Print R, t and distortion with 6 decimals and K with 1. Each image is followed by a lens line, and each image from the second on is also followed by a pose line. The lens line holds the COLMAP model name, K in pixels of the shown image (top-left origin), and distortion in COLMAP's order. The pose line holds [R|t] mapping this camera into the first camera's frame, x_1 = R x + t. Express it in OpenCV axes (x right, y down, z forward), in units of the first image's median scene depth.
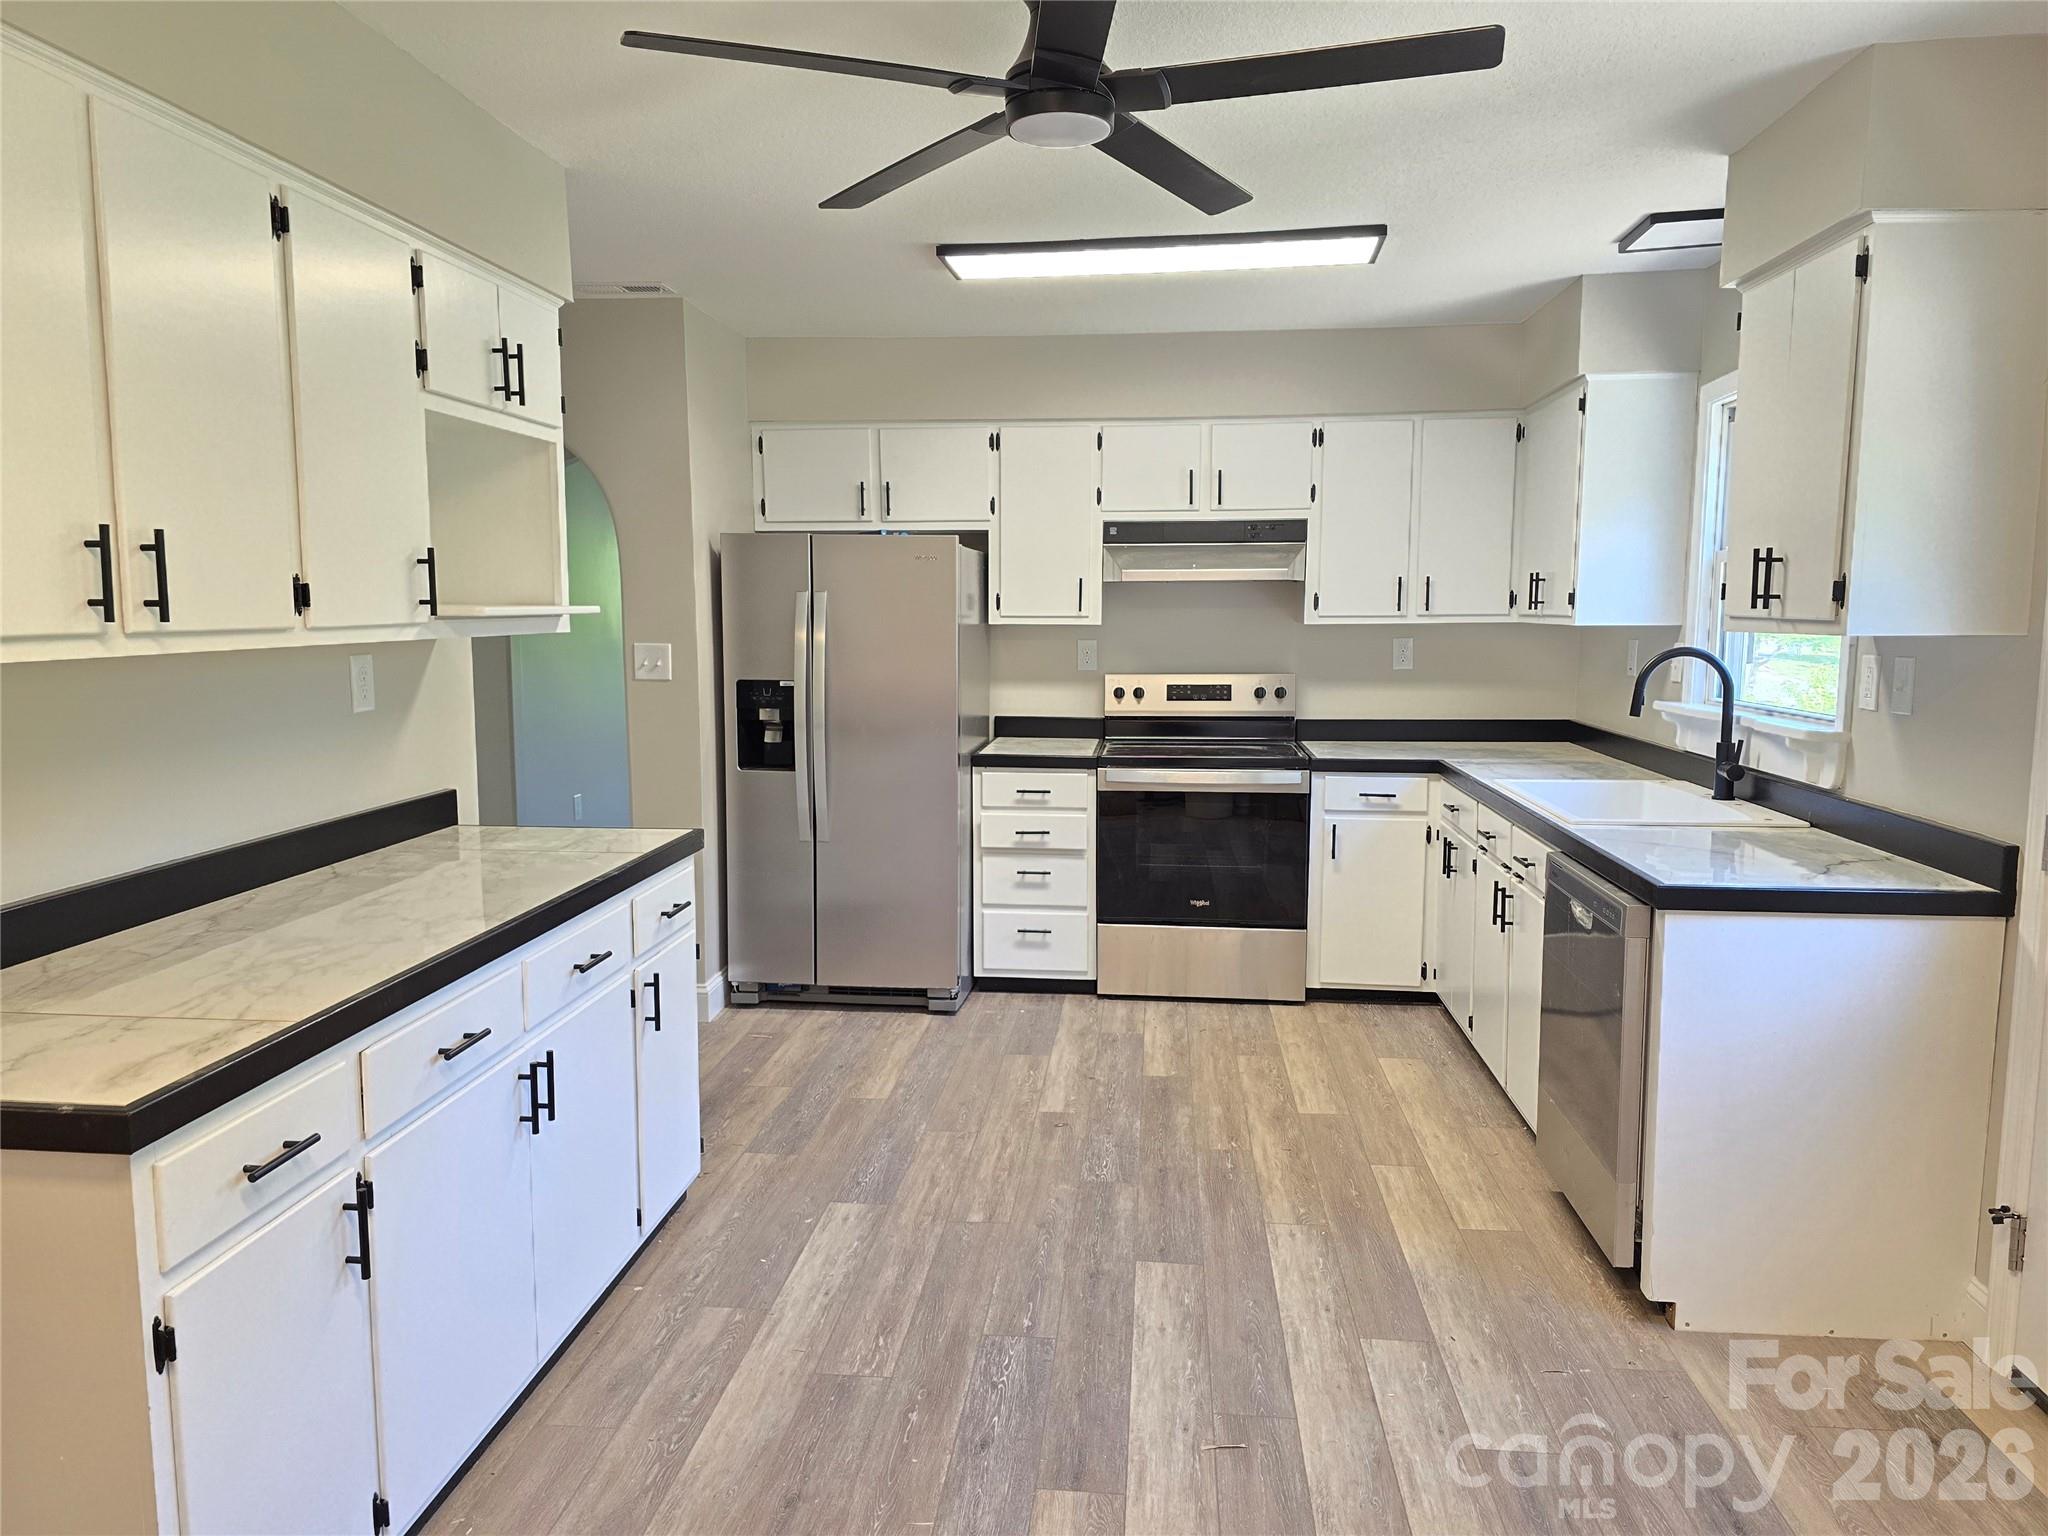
lens RADIAL K [[1383.4, 0, 1028.9], [0, 1383.4, 767.3], [0, 0, 1]] dist [0.034175, -0.004521]
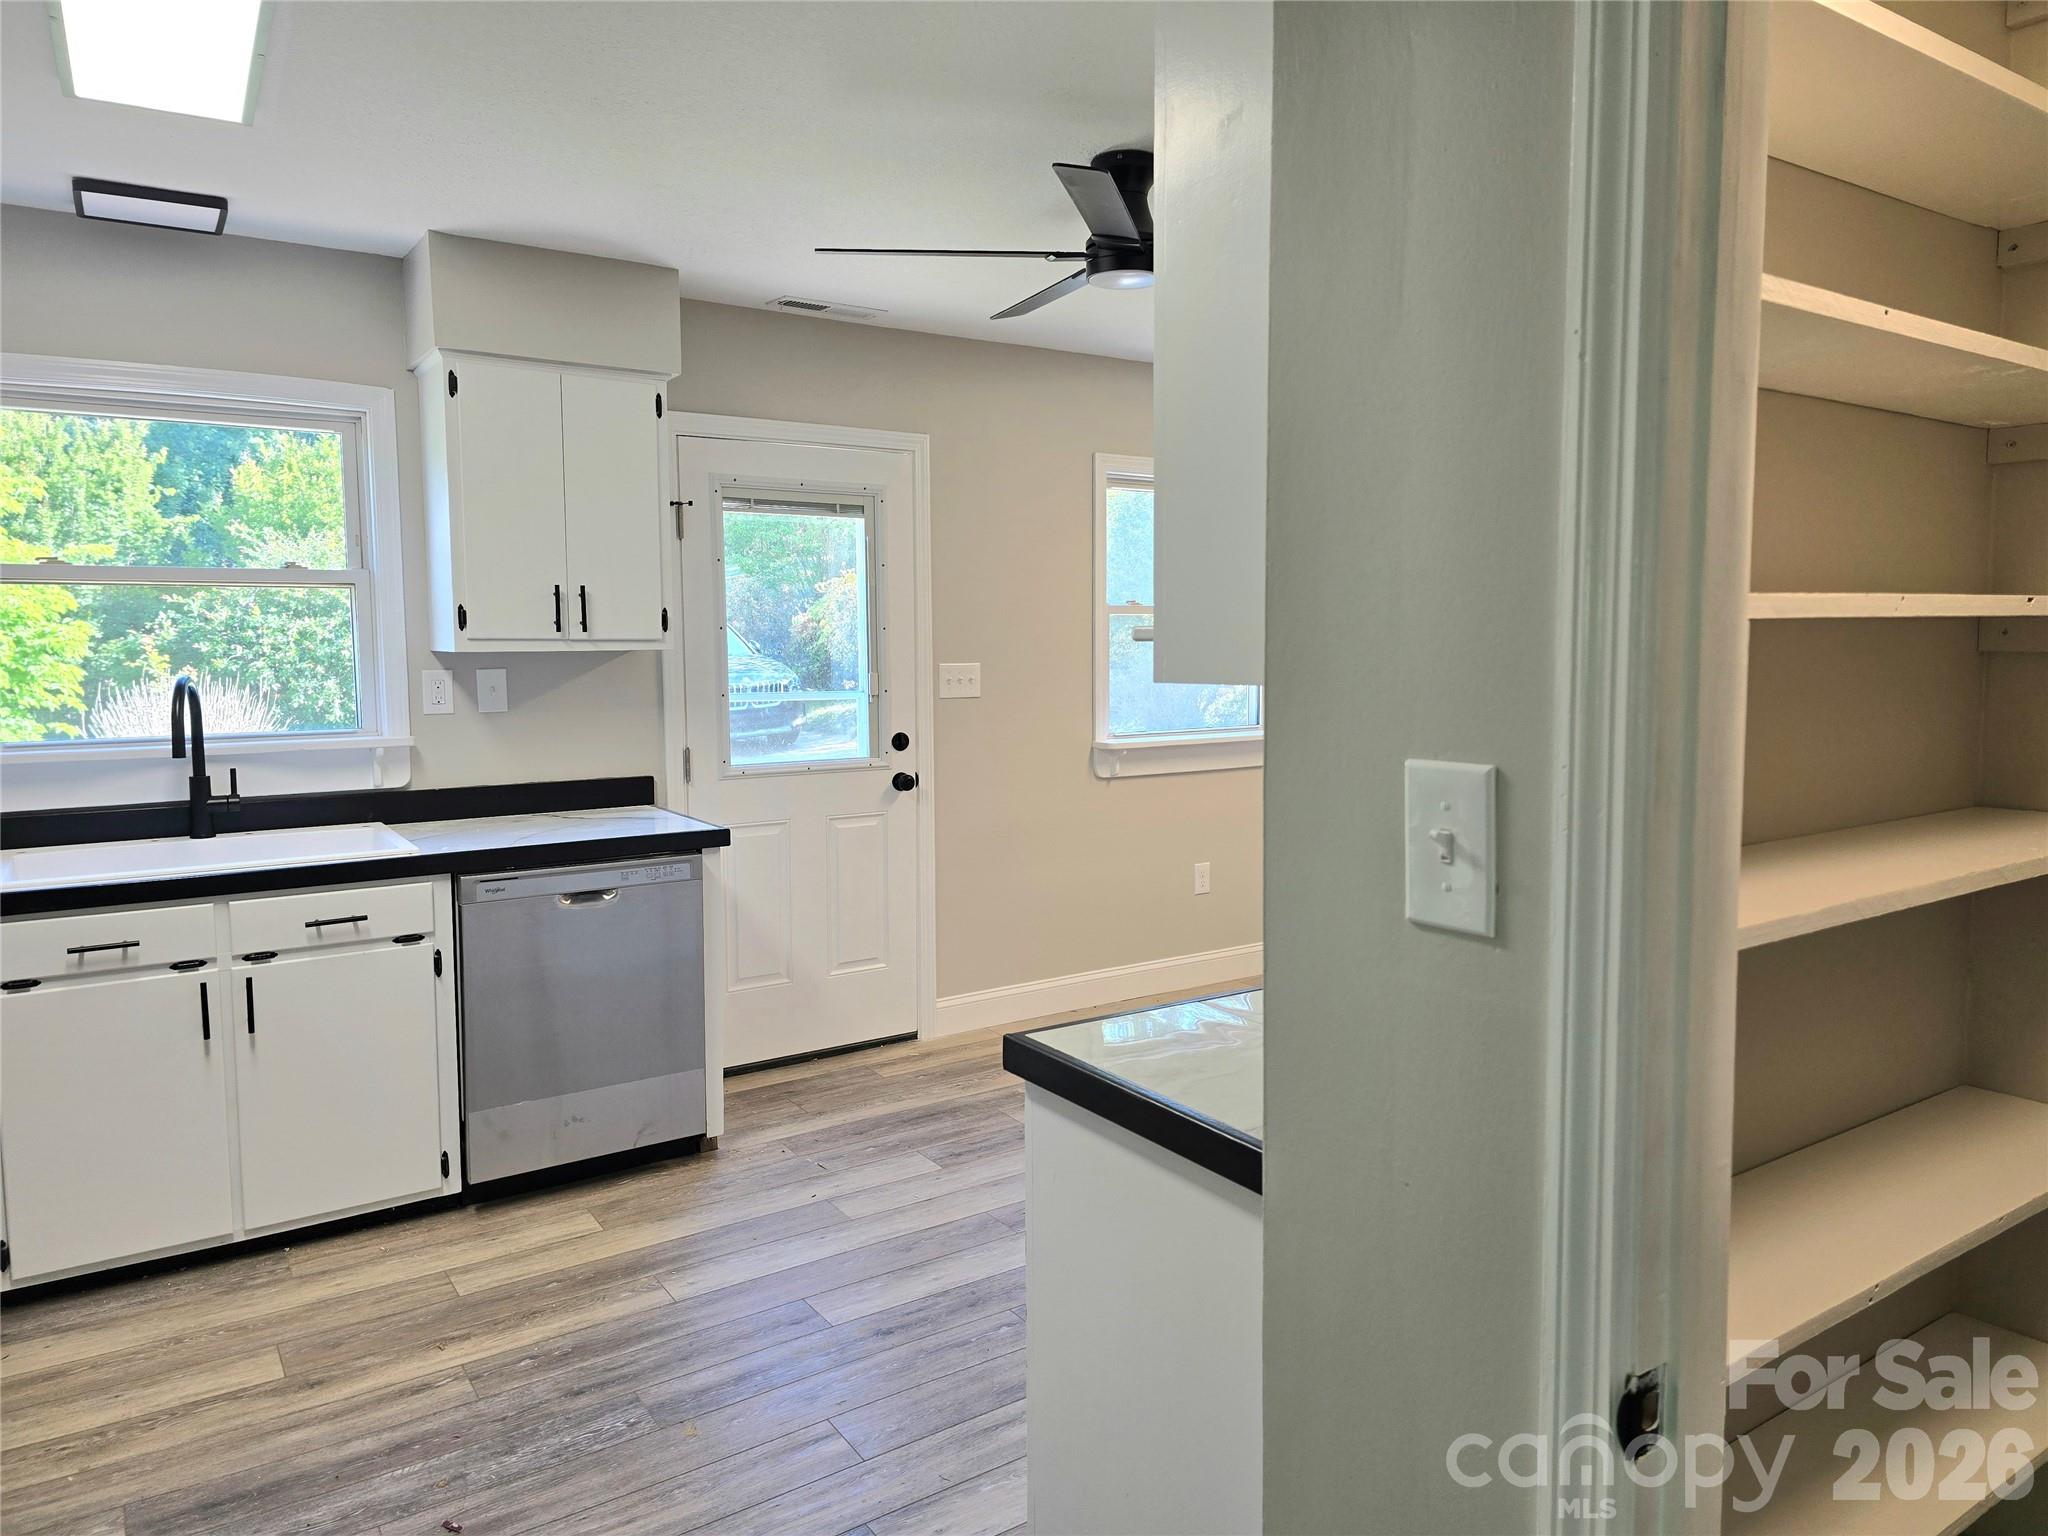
lens RADIAL K [[1383.4, 0, 1028.6], [0, 1383.4, 765.8], [0, 0, 1]] dist [0.034175, -0.004521]
pose [[-0.651030, -0.069120, 0.755898, -0.597232], [0.087344, 0.982408, 0.165059, -0.137166], [-0.754010, 0.173482, -0.633540, 1.236914]]
